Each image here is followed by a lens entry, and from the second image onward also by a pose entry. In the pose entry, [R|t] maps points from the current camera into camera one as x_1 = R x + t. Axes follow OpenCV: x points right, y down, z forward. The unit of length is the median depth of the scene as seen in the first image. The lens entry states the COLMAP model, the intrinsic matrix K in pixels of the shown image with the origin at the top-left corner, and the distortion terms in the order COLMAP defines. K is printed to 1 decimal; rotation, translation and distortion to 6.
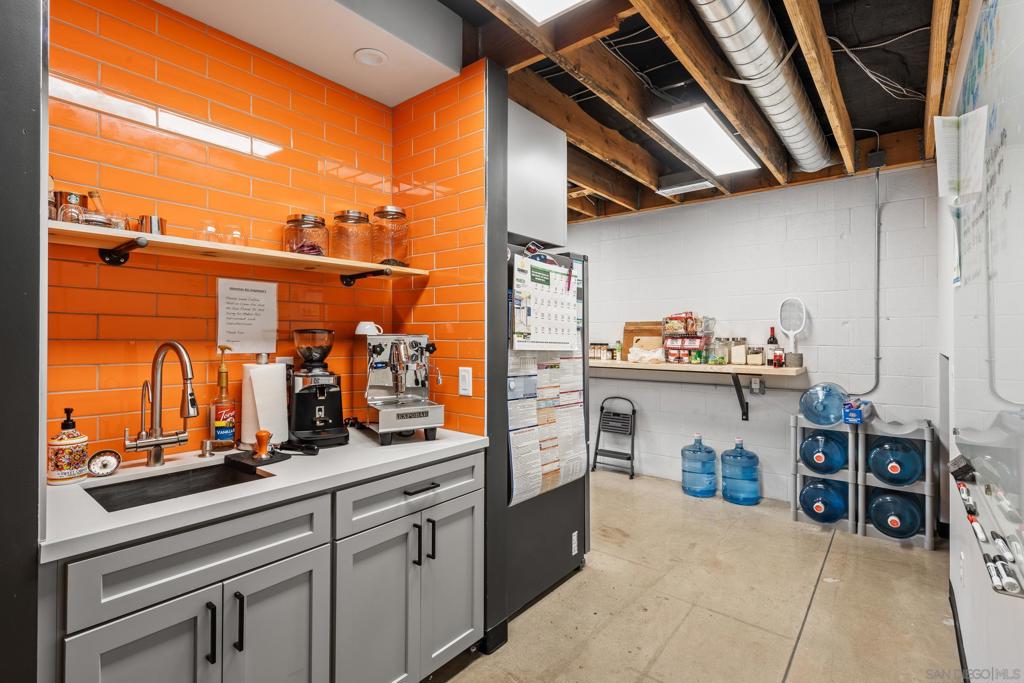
lens RADIAL K [[487.7, 0, 510.3], [0, 487.7, 334.4], [0, 0, 1]] dist [-0.000261, 0.000069]
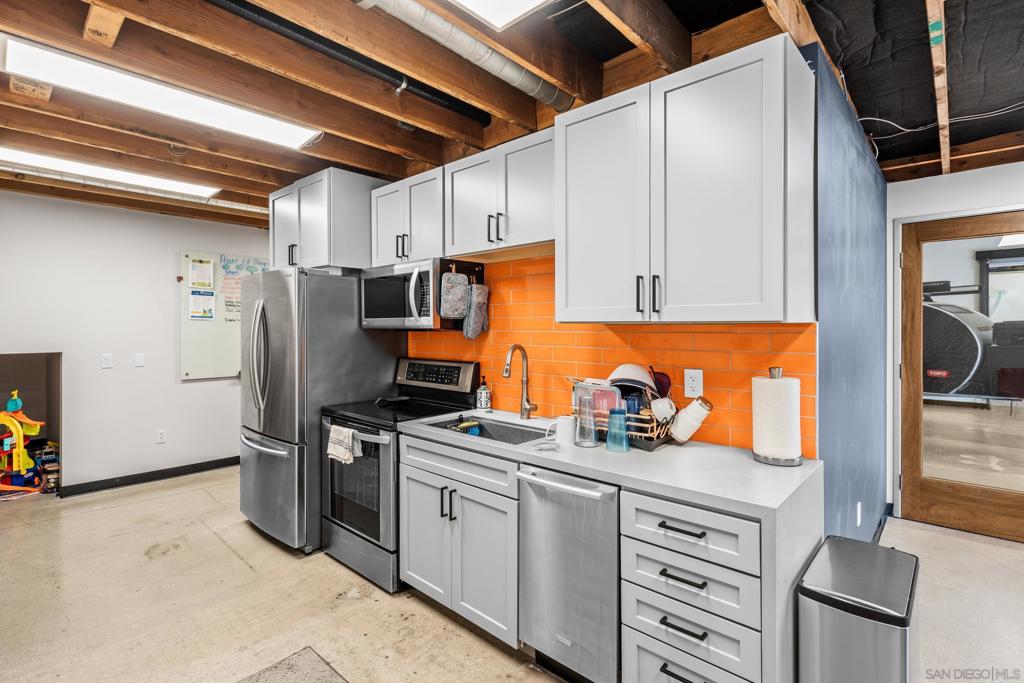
lens RADIAL K [[484.8, 0, 510.0], [0, 484.8, 328.5], [0, 0, 1]] dist [0.000189, 0.000587]
pose [[-0.998359, -0.001019, 0.057252, -0.374440], [-0.001312, 0.999986, -0.005079, -0.014453], [-0.057246, -0.005146, -0.998347, 1.368024]]
